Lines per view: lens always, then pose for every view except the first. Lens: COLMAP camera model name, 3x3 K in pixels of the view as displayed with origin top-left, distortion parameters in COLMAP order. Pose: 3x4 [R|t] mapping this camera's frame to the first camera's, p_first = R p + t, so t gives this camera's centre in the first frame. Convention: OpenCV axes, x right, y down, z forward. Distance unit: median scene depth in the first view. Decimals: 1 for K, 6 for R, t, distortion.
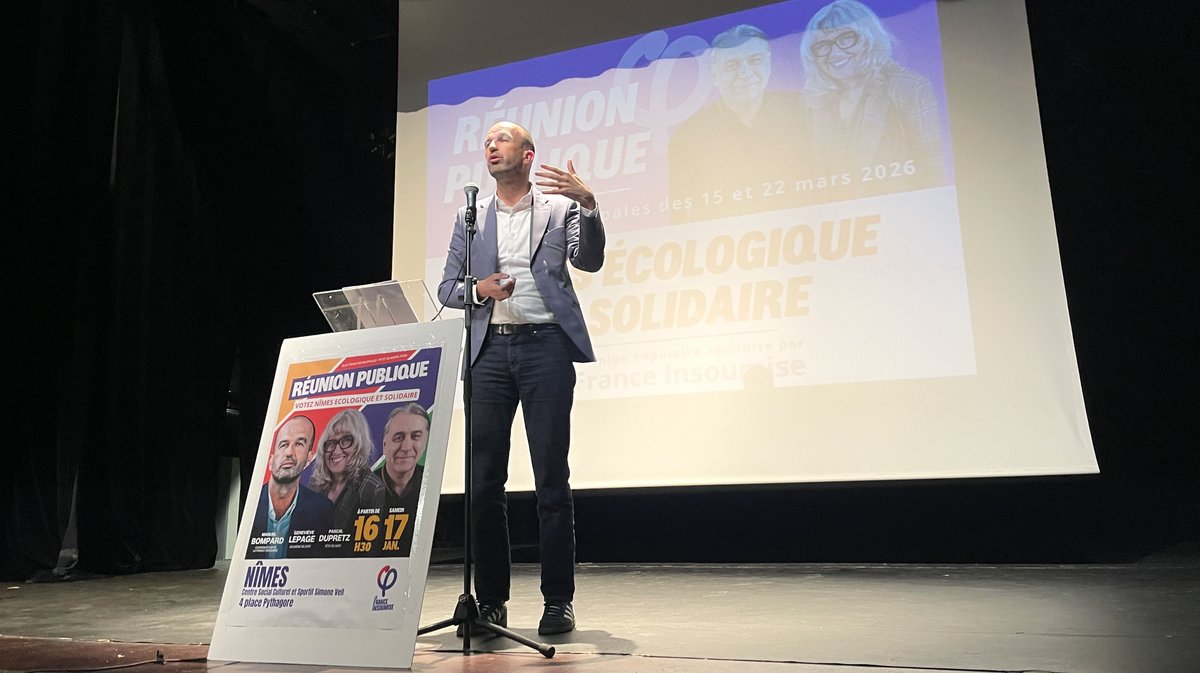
lens RADIAL K [[894.8, 0, 602.0], [0, 894.8, 334.8], [0, 0, 1]] dist [0.053825, -0.000229]
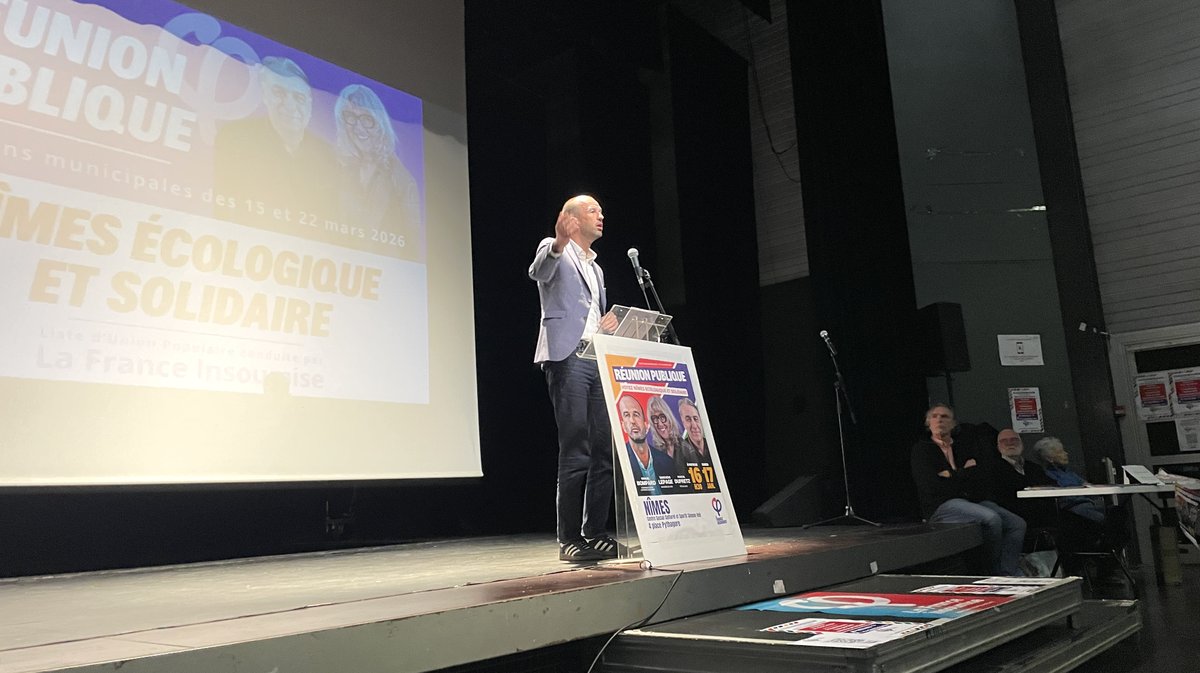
lens RADIAL K [[901.0, 0, 600.0], [0, 901.0, 336.5], [0, 0, 1]] dist [0.155450, -0.223823]
pose [[0.320105, 0.179704, 0.930182, -1.661950], [-0.141549, 0.979896, -0.140597, 0.204176], [-0.936748, -0.086660, 0.339107, 0.588199]]
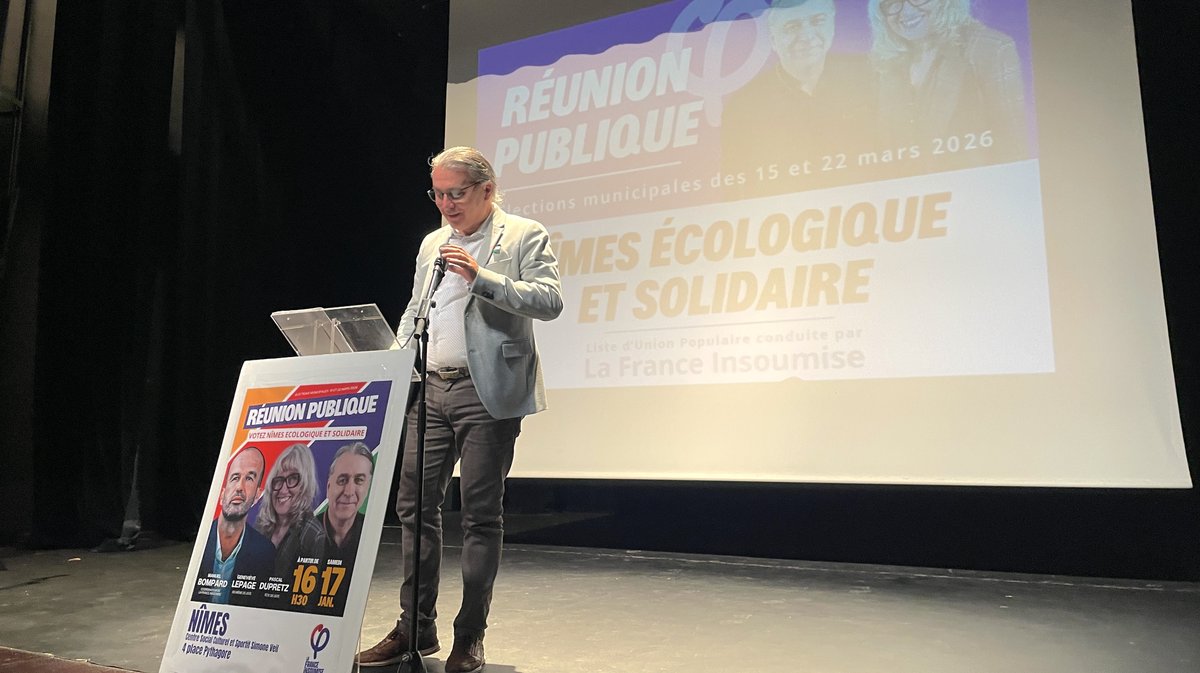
lens RADIAL K [[893.5, 0, 600.0], [0, 893.5, 336.5], [0, 0, 1]] dist [0.037868, 0.000620]
pose [[0.993976, 0.011719, -0.108967, 0.126061], [-0.005636, 0.998417, 0.055959, -0.080267], [0.109451, -0.055008, 0.992469, 0.118574]]
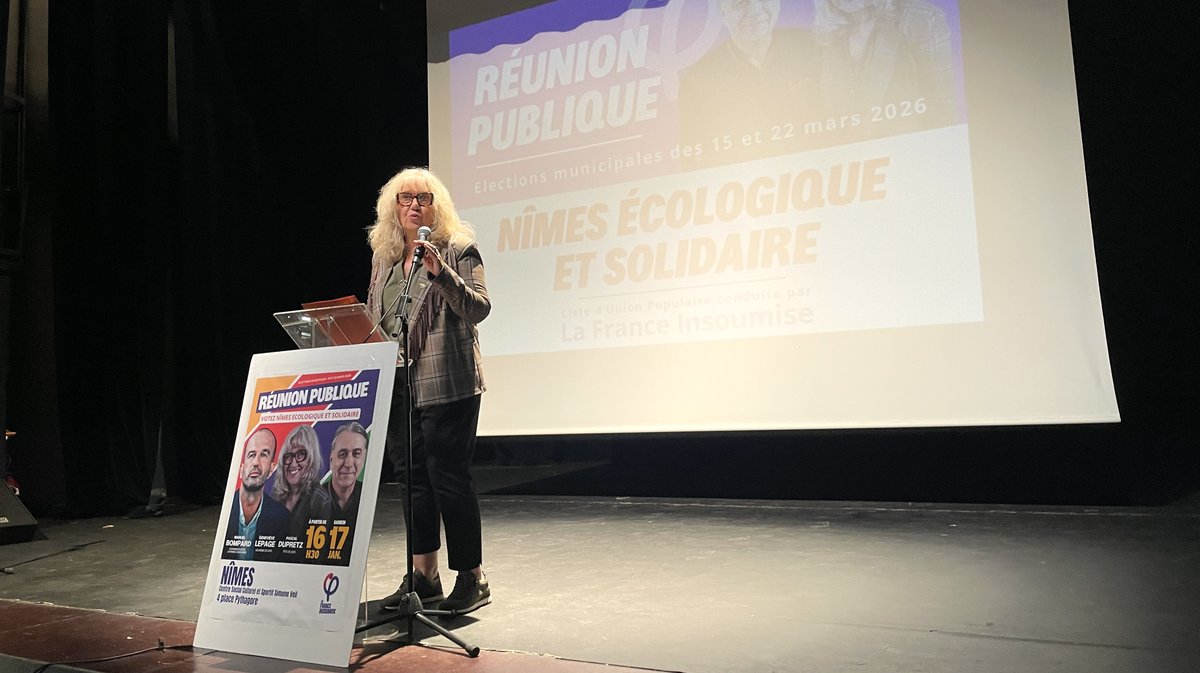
lens RADIAL K [[883.1, 0, 582.6], [0, 883.1, 331.0], [0, 0, 1]] dist [0.068819, -0.000723]
pose [[0.992635, -0.025431, -0.118445, 0.187055], [0.038143, 0.993600, 0.106323, -0.132041], [0.114983, -0.110057, 0.987252, -0.023502]]
